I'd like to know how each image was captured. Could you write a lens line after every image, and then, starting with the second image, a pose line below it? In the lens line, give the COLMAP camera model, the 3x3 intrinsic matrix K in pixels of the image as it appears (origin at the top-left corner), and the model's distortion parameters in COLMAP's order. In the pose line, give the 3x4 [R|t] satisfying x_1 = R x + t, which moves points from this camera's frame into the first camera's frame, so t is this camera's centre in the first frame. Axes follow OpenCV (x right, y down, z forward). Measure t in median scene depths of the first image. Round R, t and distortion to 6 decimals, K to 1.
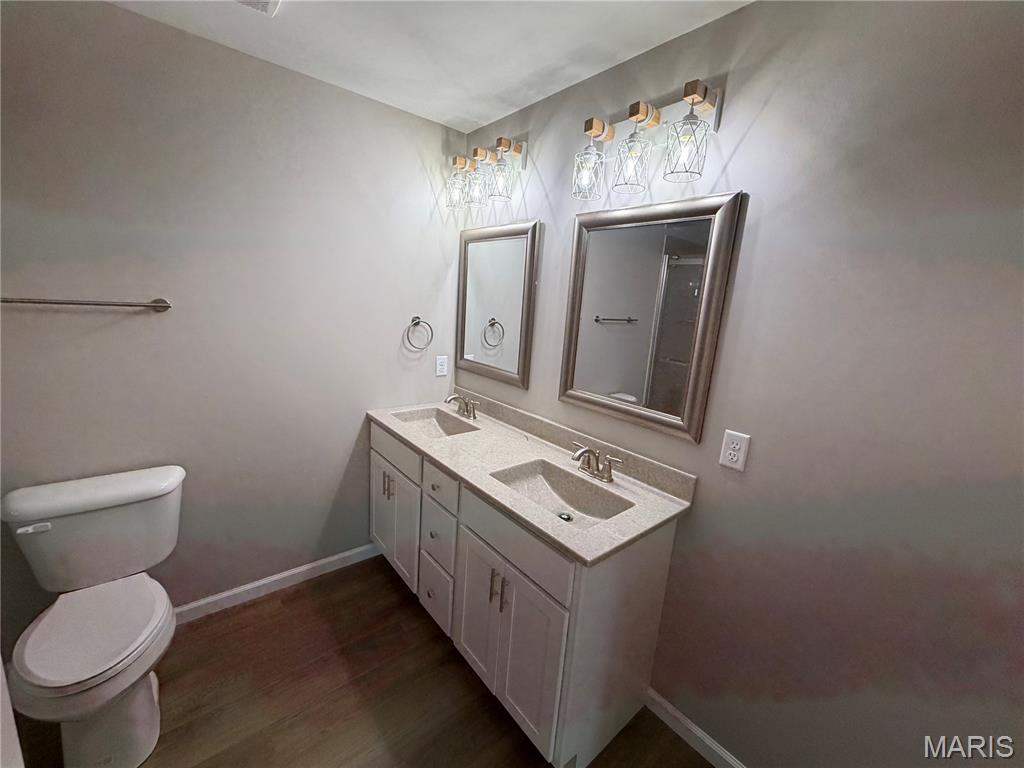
lens RADIAL K [[406.6, 0, 510.7], [0, 406.6, 380.8], [0, 0, 1]] dist [-0.000272, 0.000658]
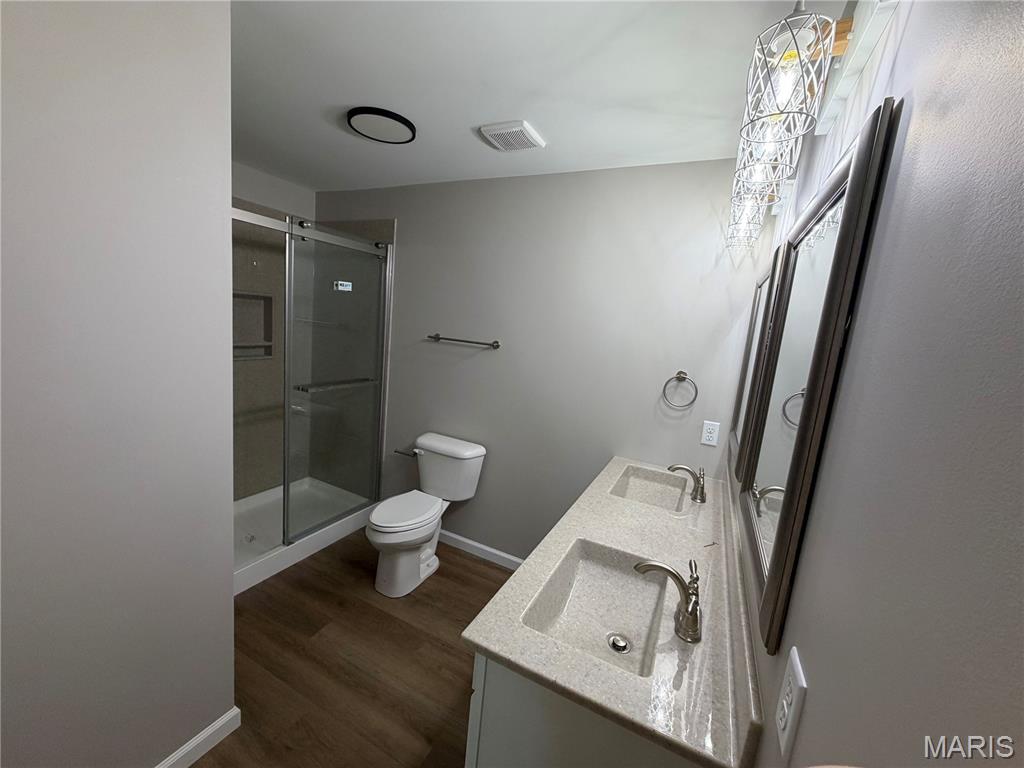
lens RADIAL K [[406.6, 0, 511.5], [0, 406.6, 382.5], [0, 0, 1]] dist [-0.000272, 0.000658]
pose [[0.412683, 0.107954, -0.904455, 0.449097], [-0.245504, 0.969389, 0.003686, -0.045262], [0.877166, 0.220526, 0.426554, 0.293053]]
